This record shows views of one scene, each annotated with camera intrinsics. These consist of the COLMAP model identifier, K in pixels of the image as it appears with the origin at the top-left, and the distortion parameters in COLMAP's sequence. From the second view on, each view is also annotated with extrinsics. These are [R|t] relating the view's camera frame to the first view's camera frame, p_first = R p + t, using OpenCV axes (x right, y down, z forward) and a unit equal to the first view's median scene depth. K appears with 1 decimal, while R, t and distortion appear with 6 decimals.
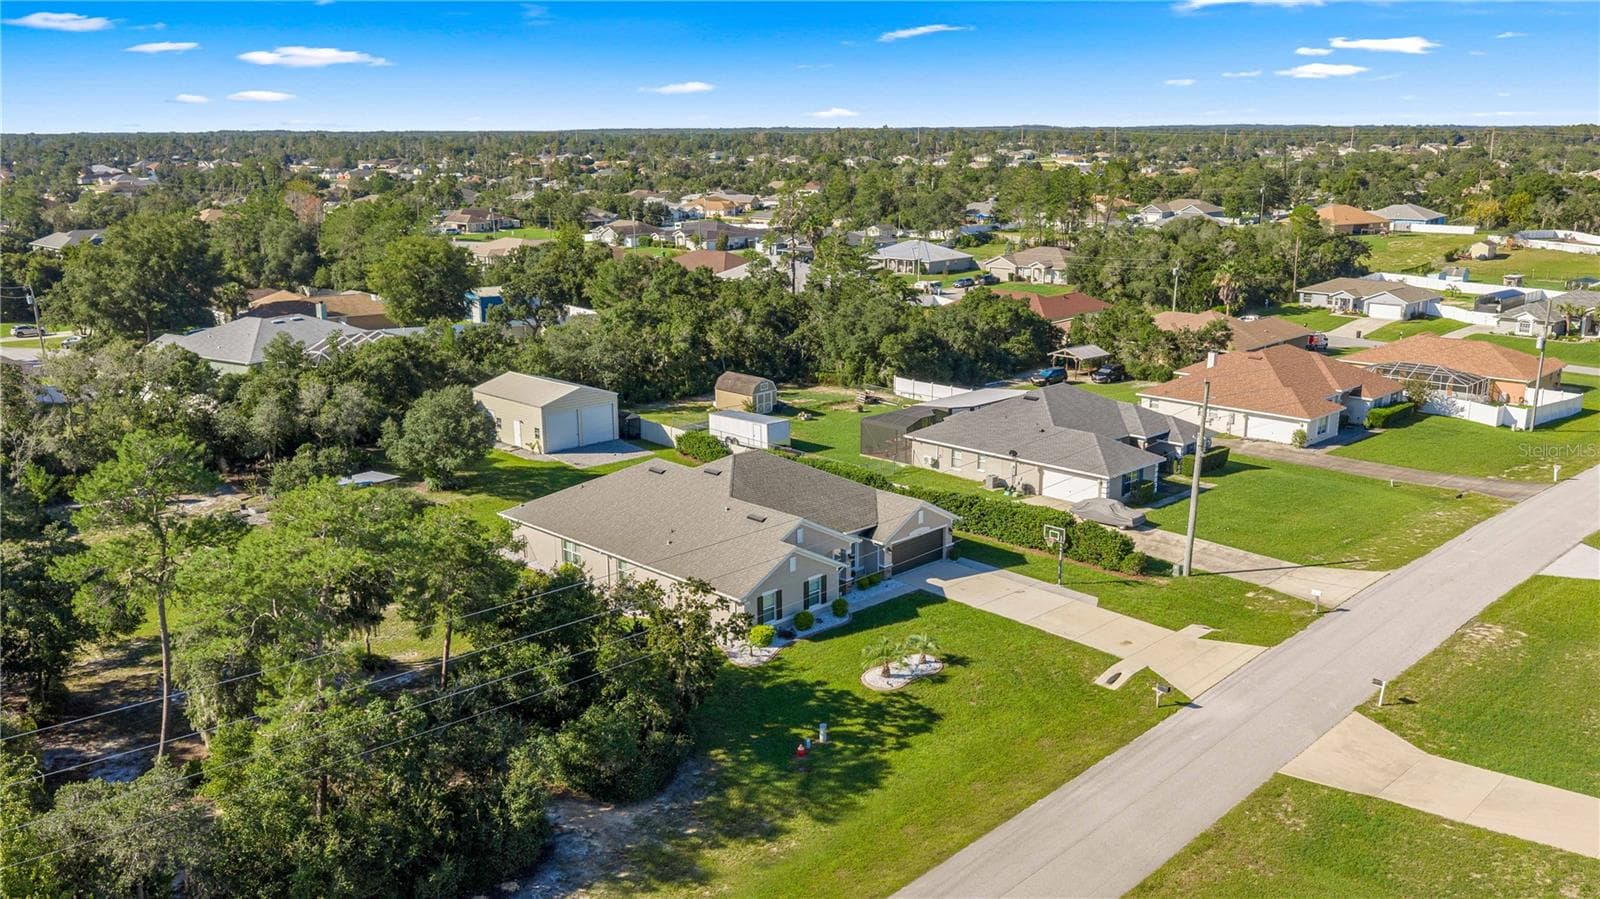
lens RADIAL K [[1315.0, 0, 806.8], [0, 1315.0, 452.5], [0, 0, 1]] dist [0.044590, -0.070866]
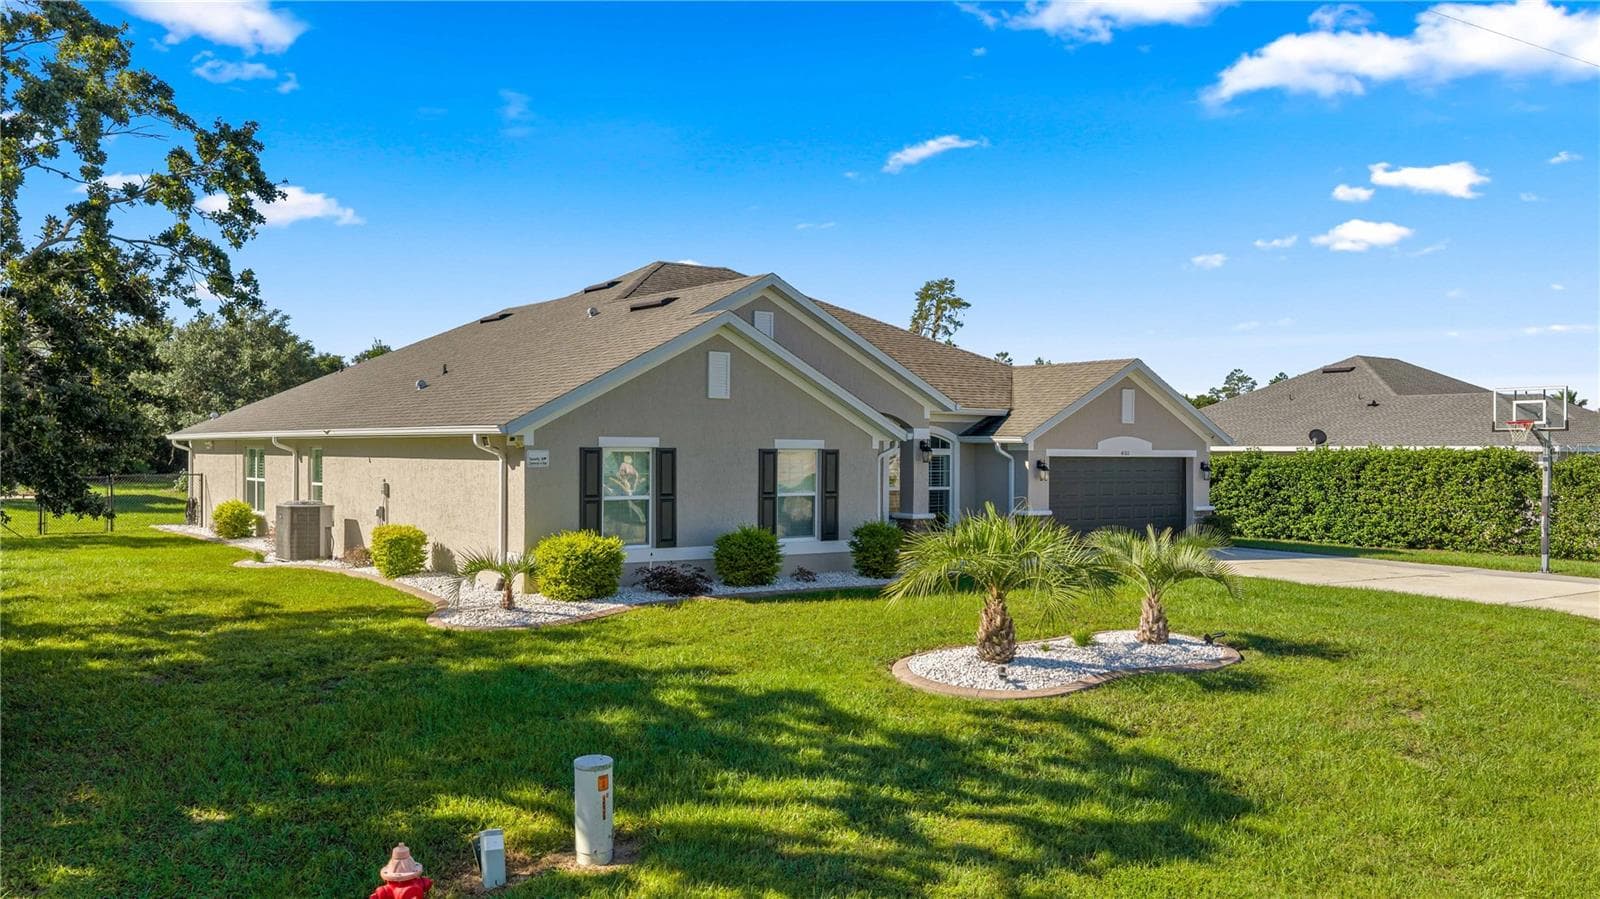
lens RADIAL K [[1315.0, 0, 806.8], [0, 1315.0, 452.5], [0, 0, 1]] dist [0.044590, -0.070866]
pose [[0.989326, 0.014582, -0.144991, 0.057194], [-0.047895, 0.972243, -0.229020, 0.176209], [0.137627, 0.233520, 0.962563, 0.709297]]
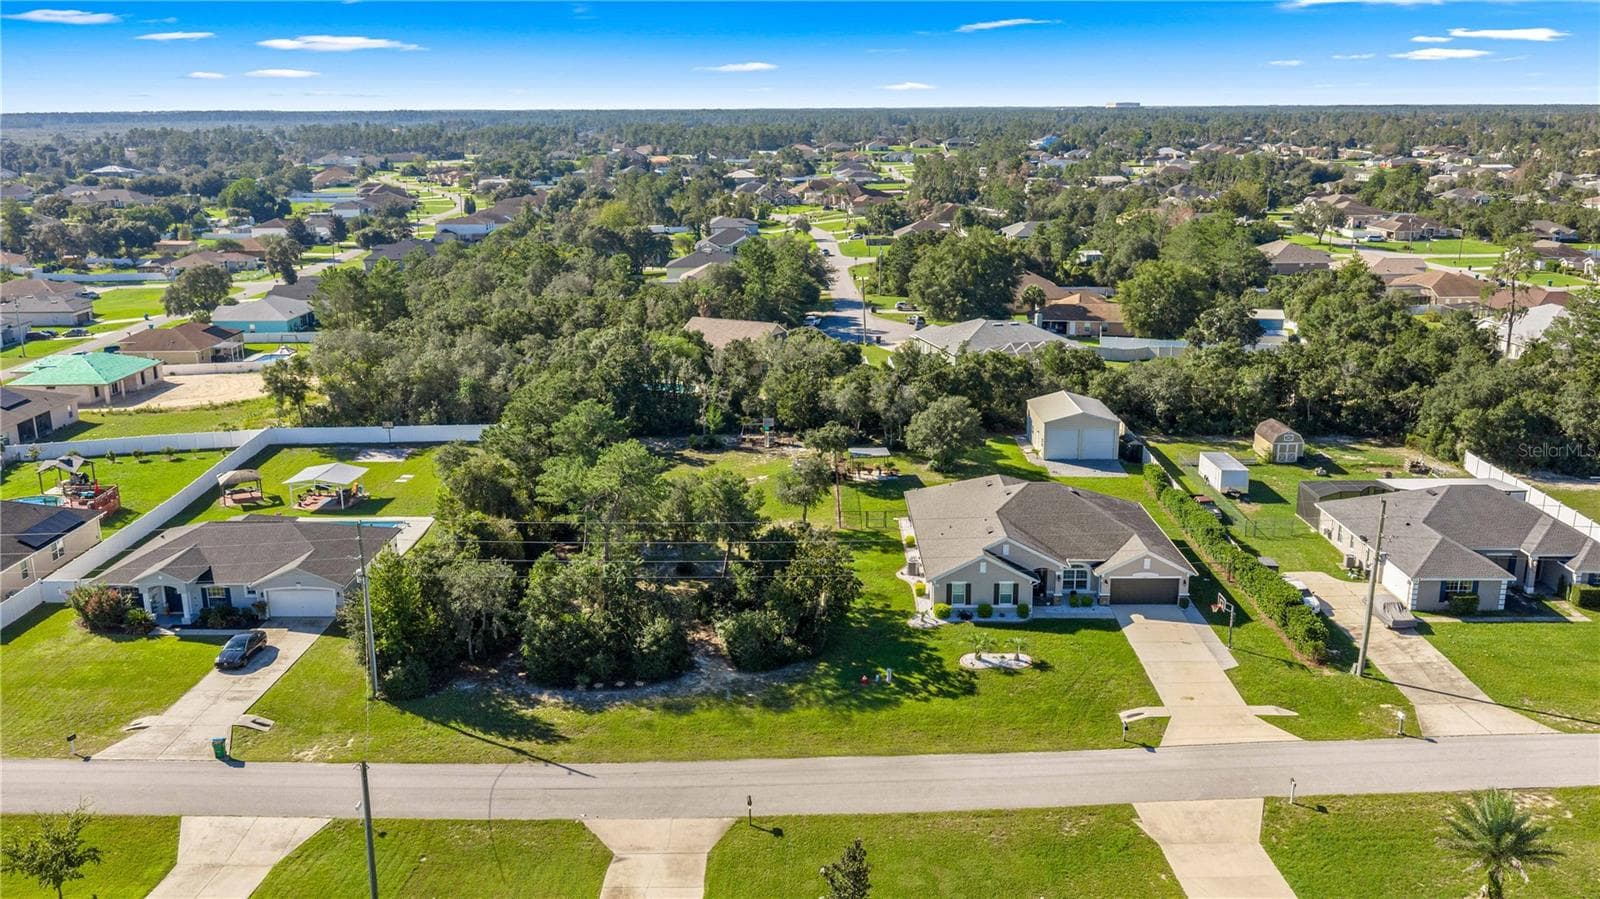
lens RADIAL K [[1315.0, 0, 806.8], [0, 1315.0, 452.5], [0, 0, 1]] dist [0.044590, -0.070866]
pose [[0.705935, 0.178385, -0.685445, 0.771456], [-0.164056, 0.982628, 0.086766, -0.119121], [0.689015, 0.051201, 0.722936, -0.103973]]
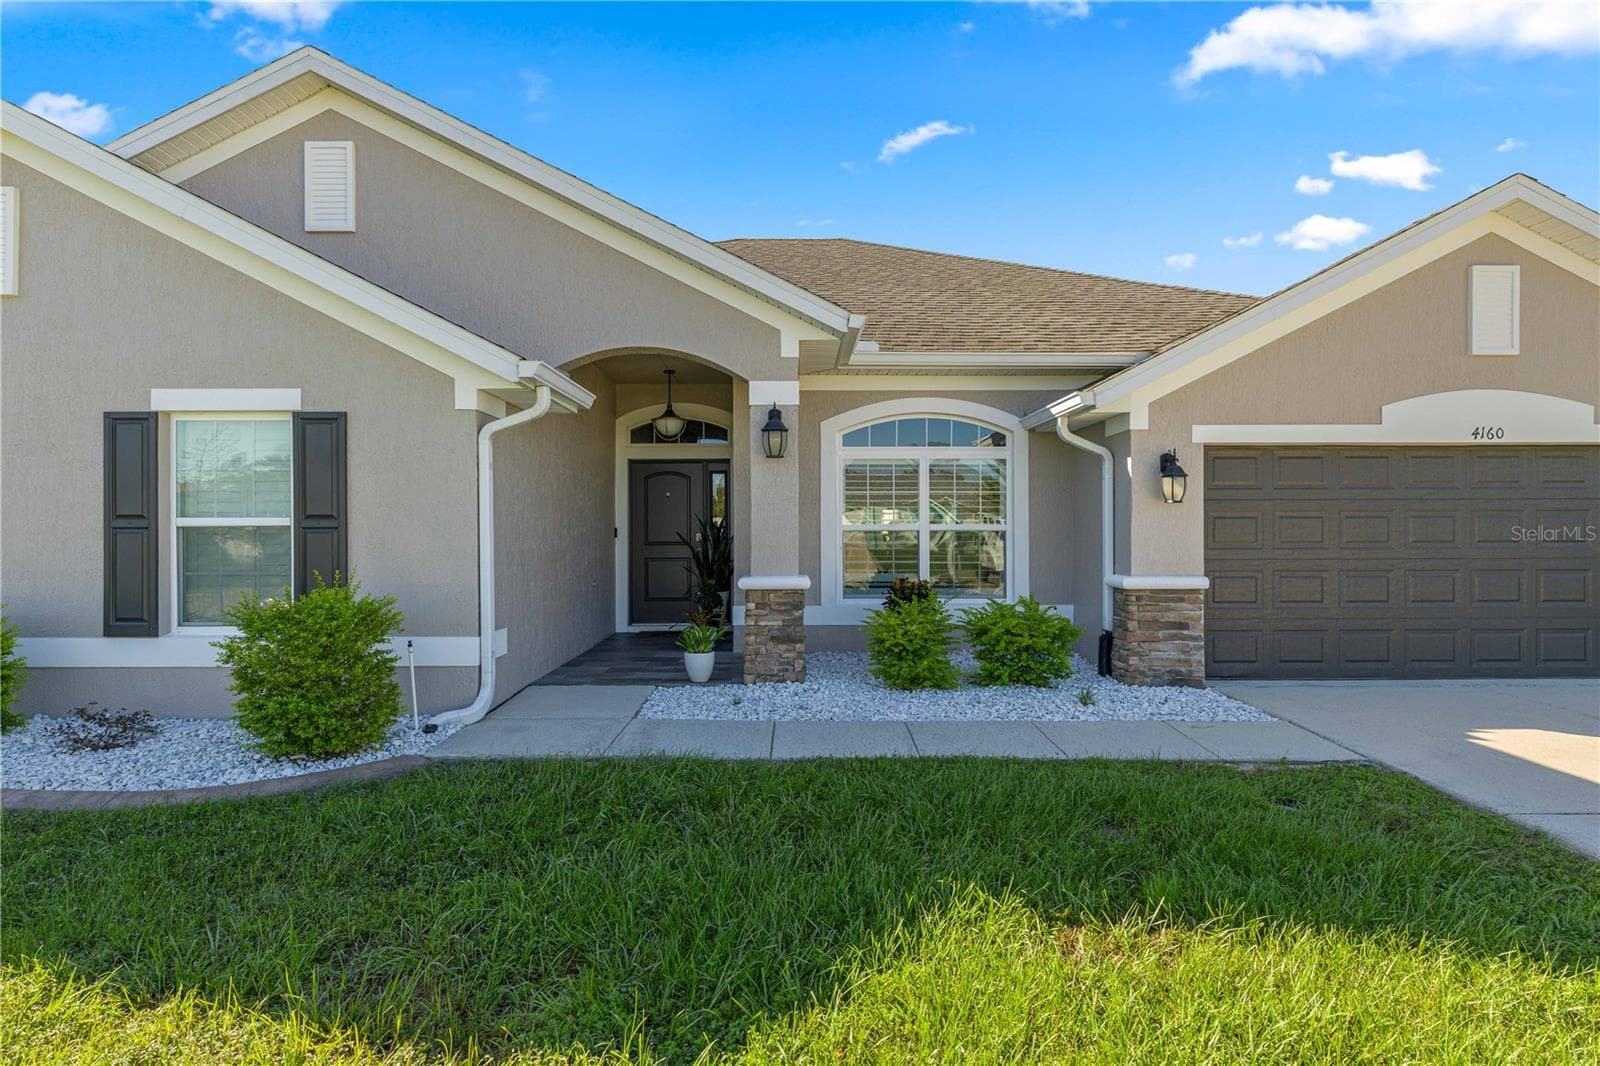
lens RADIAL K [[848.5, 0, 800.0], [0, 848.5, 533.0], [0, 0, 1]] dist [0.001863, 0.000728]
pose [[0.712304, 0.000319, -0.701871, 0.111935], [-0.165707, 0.971807, -0.167728, 0.115970], [0.682030, 0.235778, 0.692275, 1.014206]]
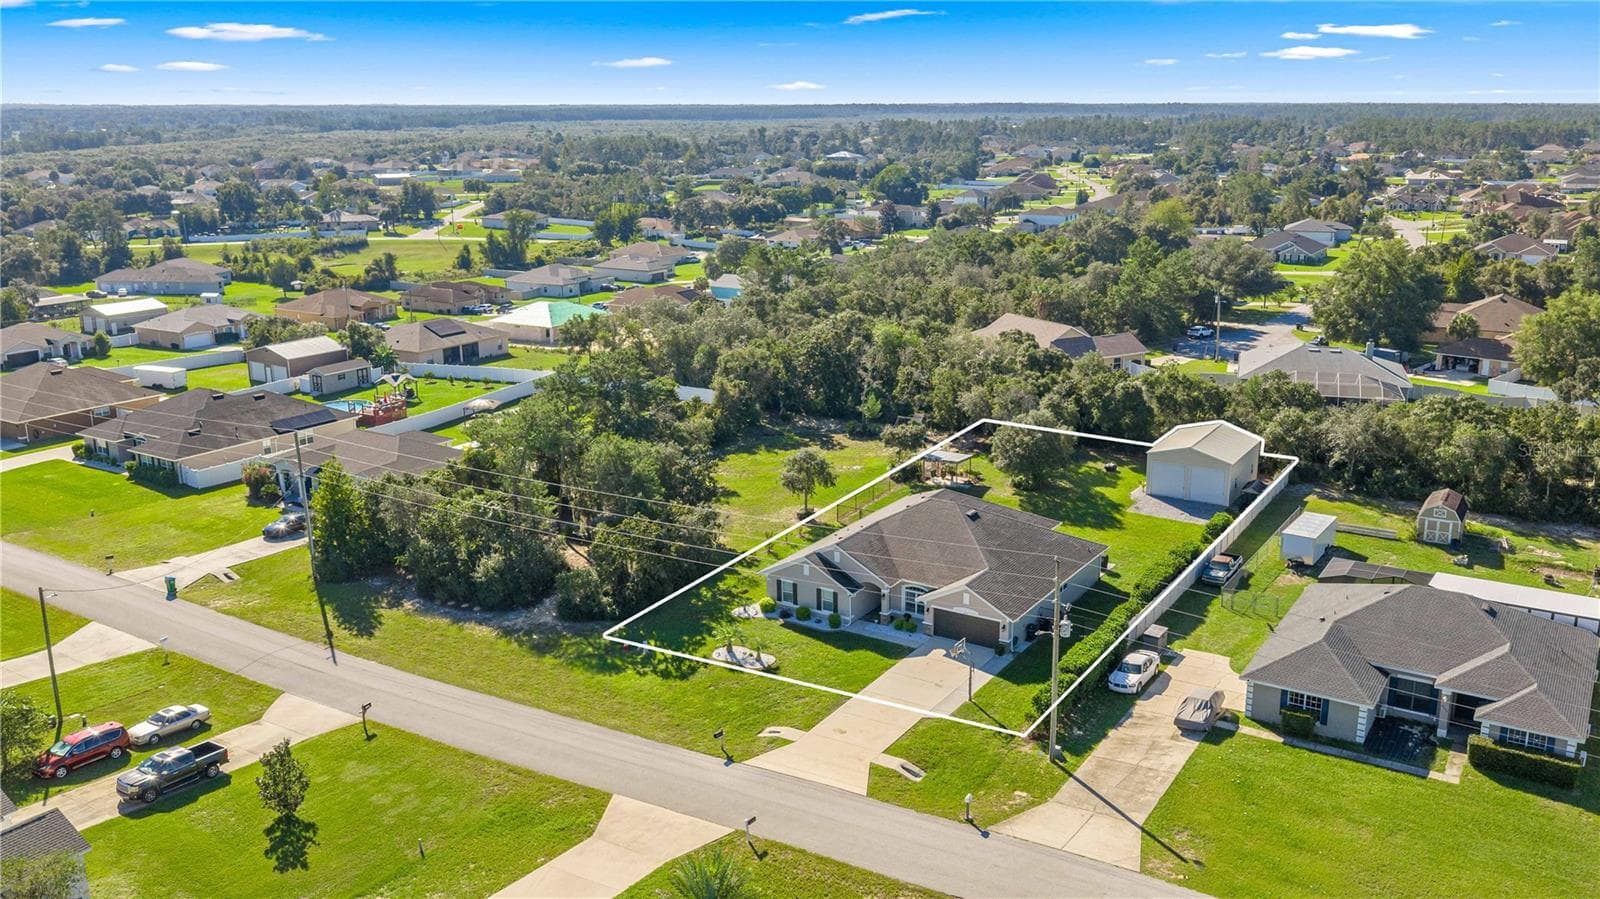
lens RADIAL K [[1329.5, 0, 826.2], [0, 1329.5, 405.9], [0, 0, 1]] dist [0.021954, -0.004535]
pose [[0.227251, 0.218611, -0.948982, 1.253368], [-0.228312, 0.959278, 0.166310, -0.307551], [0.946695, 0.178870, 0.267909, 0.633547]]
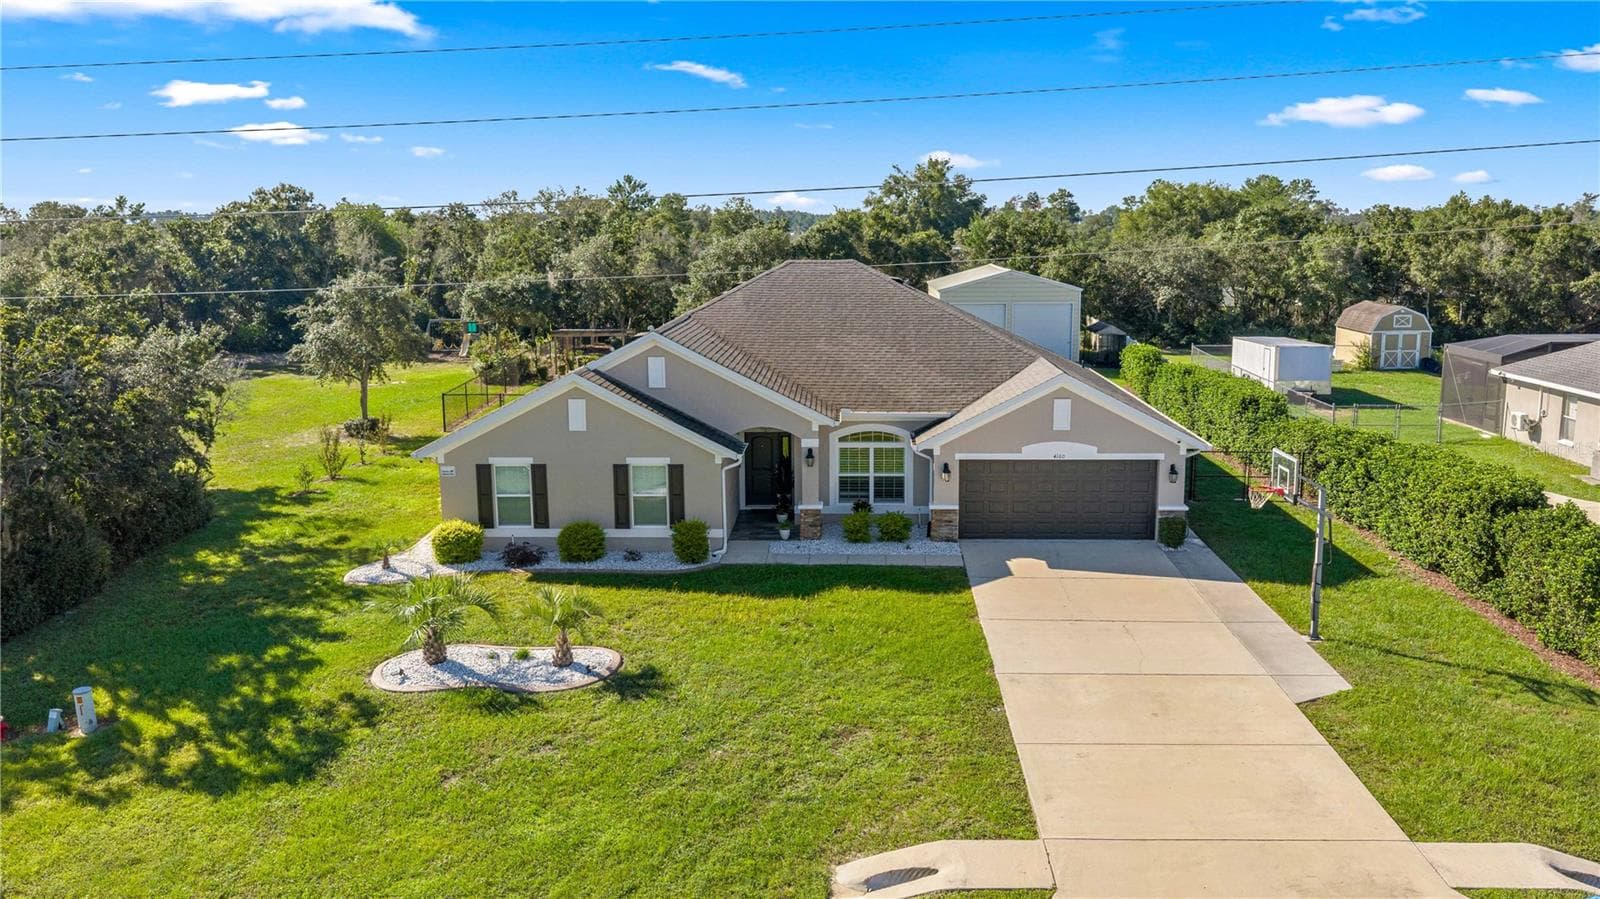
lens RADIAL K [[1315.0, 0, 806.8], [0, 1315.0, 452.5], [0, 0, 1]] dist [0.044590, -0.070866]
pose [[0.679310, 0.121837, -0.723667, 0.383124], [-0.169068, 0.985578, 0.007227, 0.081622], [0.714111, 0.117440, 0.690111, 0.748681]]
